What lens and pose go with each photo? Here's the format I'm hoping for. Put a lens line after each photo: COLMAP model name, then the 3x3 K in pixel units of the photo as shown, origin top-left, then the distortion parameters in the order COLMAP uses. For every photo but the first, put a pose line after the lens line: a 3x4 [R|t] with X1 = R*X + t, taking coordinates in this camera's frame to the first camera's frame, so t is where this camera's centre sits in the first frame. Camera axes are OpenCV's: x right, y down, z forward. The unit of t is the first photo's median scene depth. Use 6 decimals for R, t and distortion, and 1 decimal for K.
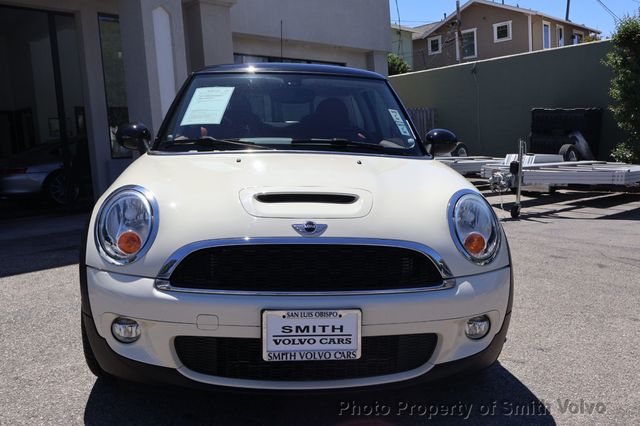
lens RADIAL K [[607.5, 0, 320.4], [0, 607.5, 219.6], [0, 0, 1]] dist [0.009474, -0.009158]
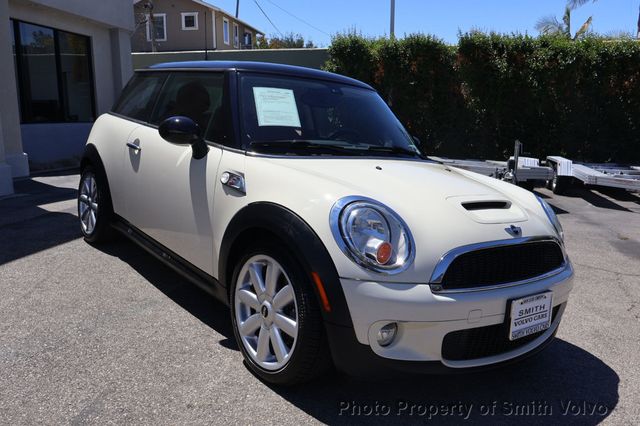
lens RADIAL K [[543.1, 0, 320.0], [0, 543.1, 213.0], [0, 0, 1]] dist [0.009306, -0.007545]
pose [[0.830722, -0.036221, 0.555508, -0.618861], [0.008472, 0.998588, 0.052442, -0.054246], [-0.556623, -0.038858, 0.829856, 0.183622]]
